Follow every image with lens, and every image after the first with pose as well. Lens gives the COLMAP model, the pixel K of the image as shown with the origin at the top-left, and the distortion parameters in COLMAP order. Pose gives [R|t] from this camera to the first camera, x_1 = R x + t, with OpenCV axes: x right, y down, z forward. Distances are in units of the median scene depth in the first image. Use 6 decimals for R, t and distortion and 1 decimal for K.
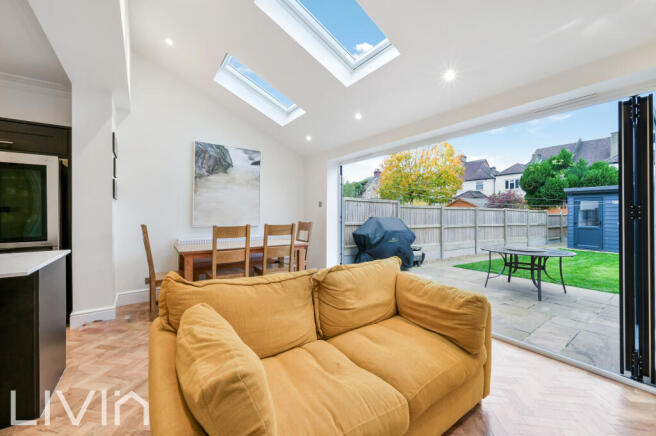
lens RADIAL K [[262.0, 0, 328.9], [0, 262.0, 214.8], [0, 0, 1]] dist [-0.004332, -0.000284]
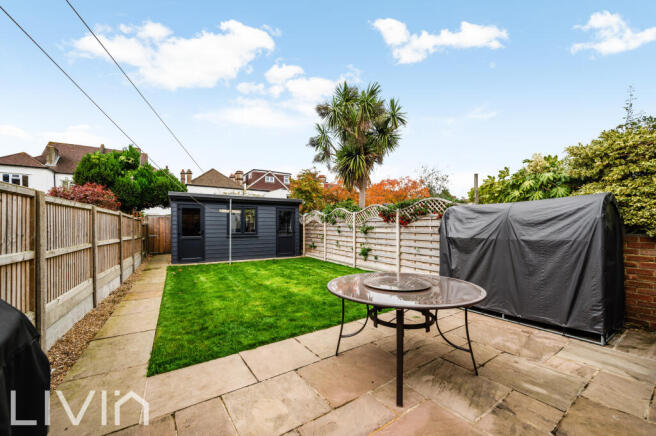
lens RADIAL K [[262.0, 0, 325.6], [0, 262.0, 226.9], [0, 0, 1]] dist [-0.004332, -0.000284]
pose [[0.015941, -0.006106, 0.999854, 0.053482], [0.004095, 0.999973, 0.006042, 0.003517], [-0.999865, 0.003998, 0.015965, 0.270710]]
